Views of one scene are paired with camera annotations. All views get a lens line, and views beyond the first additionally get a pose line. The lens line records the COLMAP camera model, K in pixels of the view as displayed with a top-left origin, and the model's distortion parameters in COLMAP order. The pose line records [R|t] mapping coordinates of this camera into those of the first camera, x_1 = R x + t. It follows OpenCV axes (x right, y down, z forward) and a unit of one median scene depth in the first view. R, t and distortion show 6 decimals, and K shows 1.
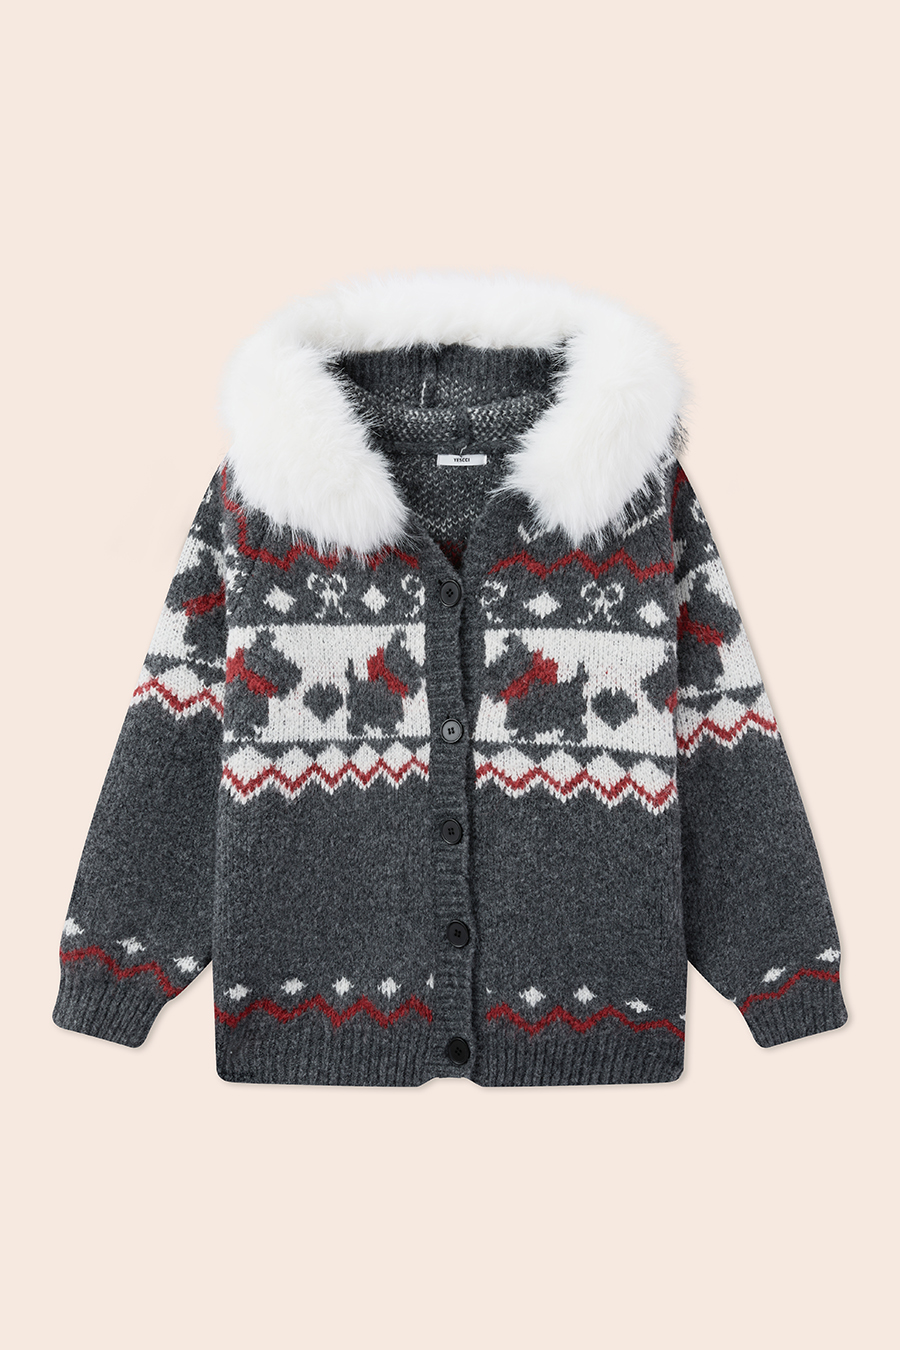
lens RADIAL K [[1675.2, 0, 450.0], [0, 1675.2, 675.0], [0, 0, 1]] dist [-0.006426, -0.008263]
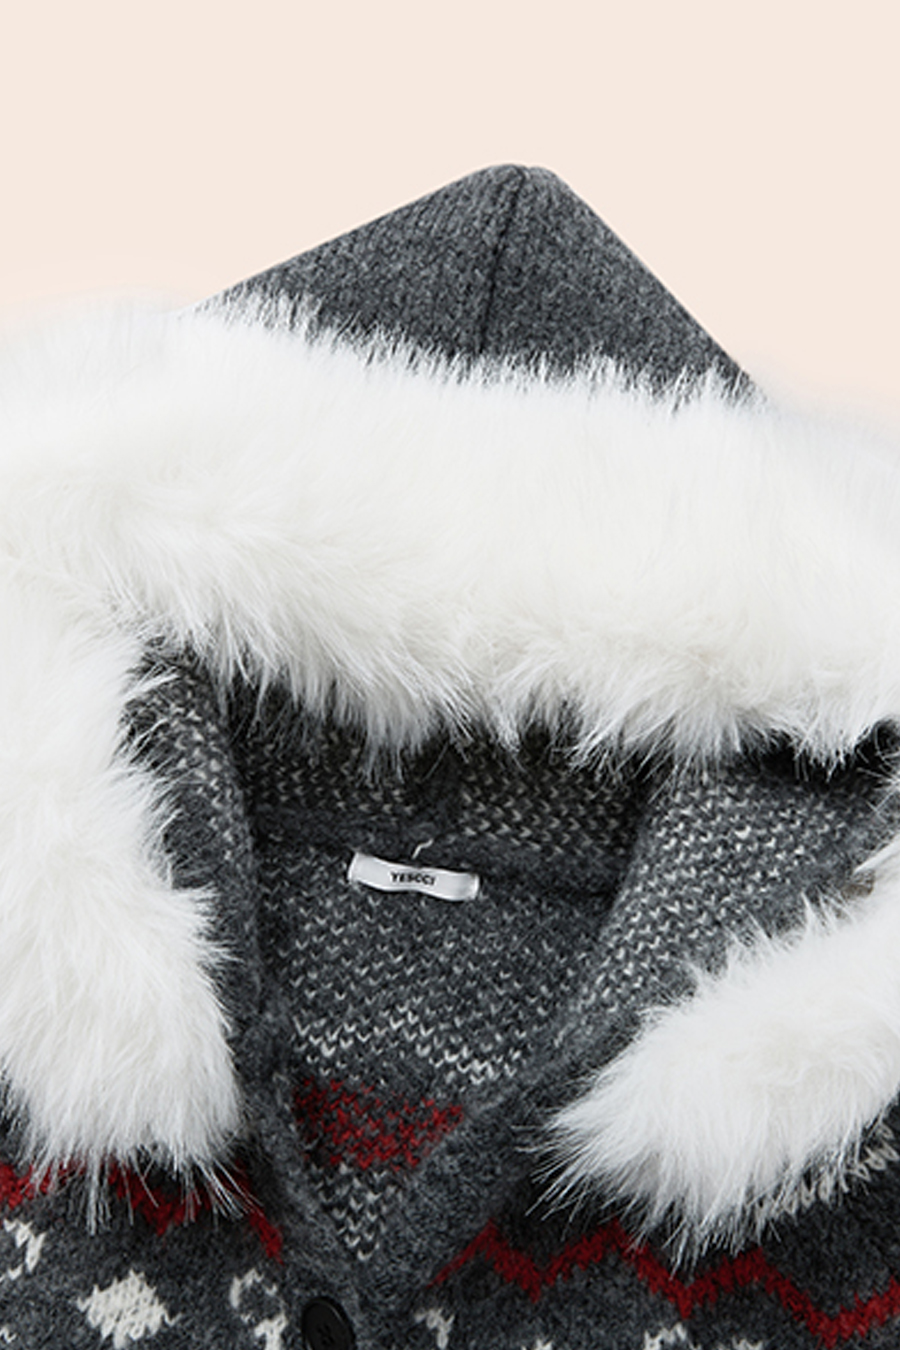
lens RADIAL K [[1069.2, 0, 450.0], [0, 1069.2, 675.0], [0, 0, 1]] dist [0.006093, 0.004746]
pose [[0.983171, 0.171875, -0.061924, 0.022891], [-0.171187, 0.748358, -0.640824, -0.001818], [-0.063800, 0.640640, 0.765186, 0.756890]]
